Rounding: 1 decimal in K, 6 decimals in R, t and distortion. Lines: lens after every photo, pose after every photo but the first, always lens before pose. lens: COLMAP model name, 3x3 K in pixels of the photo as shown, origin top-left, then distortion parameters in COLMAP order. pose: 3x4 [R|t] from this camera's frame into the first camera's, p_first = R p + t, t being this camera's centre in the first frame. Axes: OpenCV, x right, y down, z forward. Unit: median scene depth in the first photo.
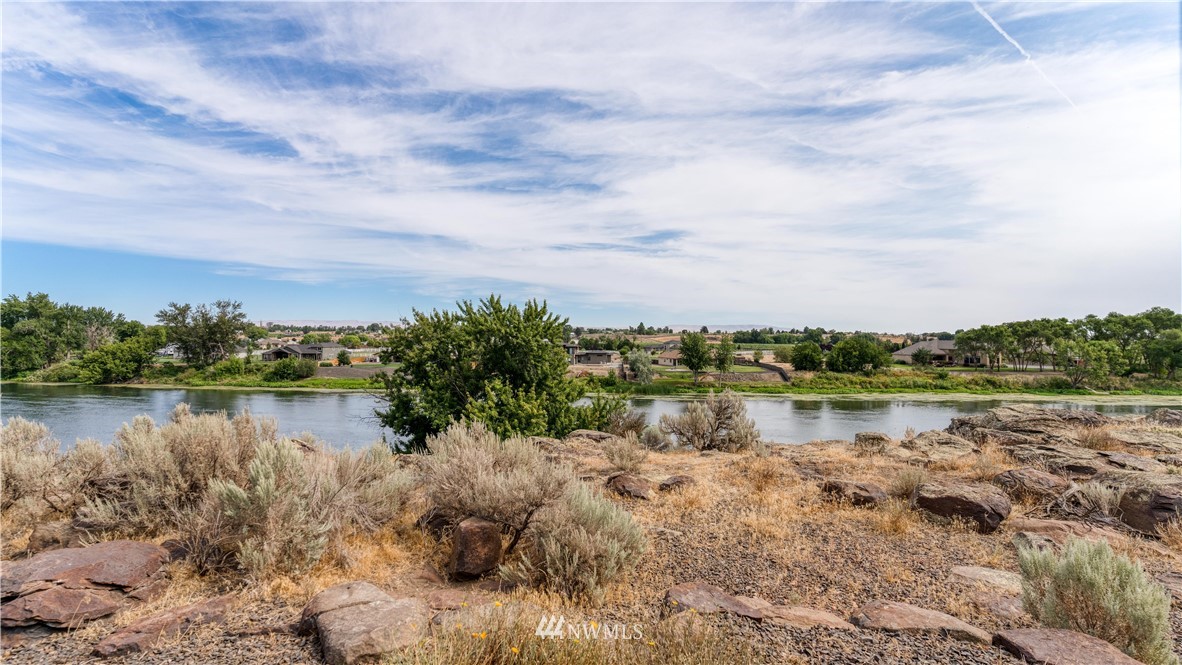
lens RADIAL K [[565.5, 0, 591.4], [0, 565.5, 332.5], [0, 0, 1]] dist [0.004239, 0.000505]
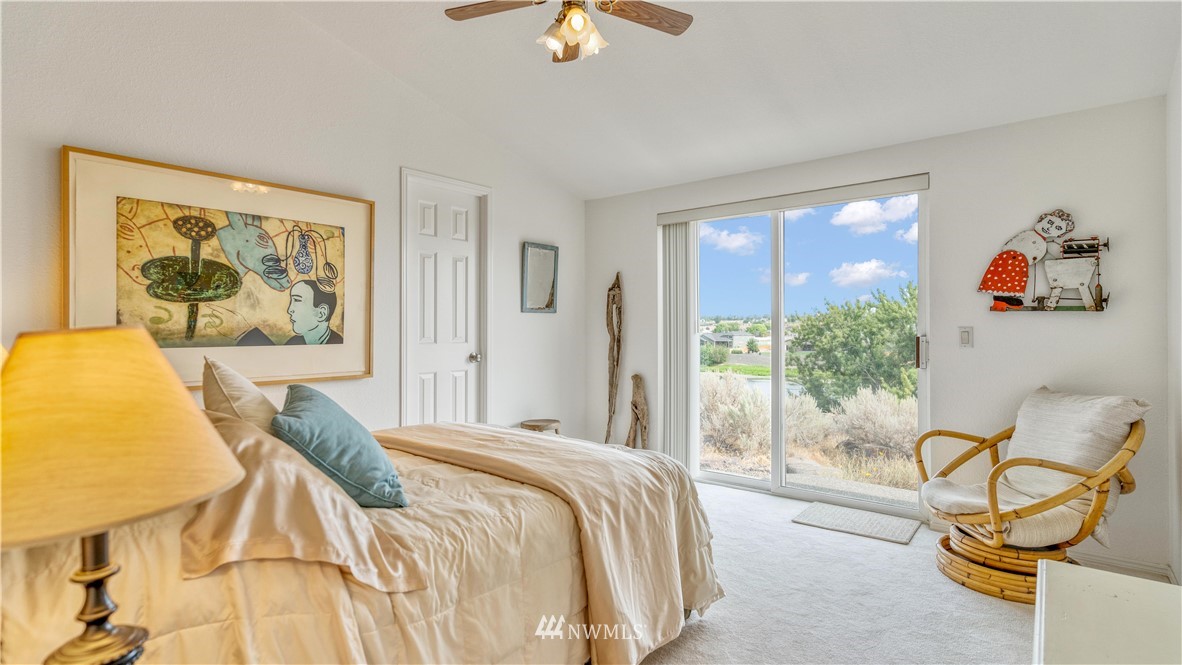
lens RADIAL K [[565.5, 0, 592.1], [0, 565.5, 333.9], [0, 0, 1]] dist [0.004239, 0.000505]
pose [[0.771096, -0.002095, -0.636716, 0.027173], [0.017015, 0.999705, 0.017316, -0.001335], [0.636492, -0.024186, 0.770904, -0.100830]]
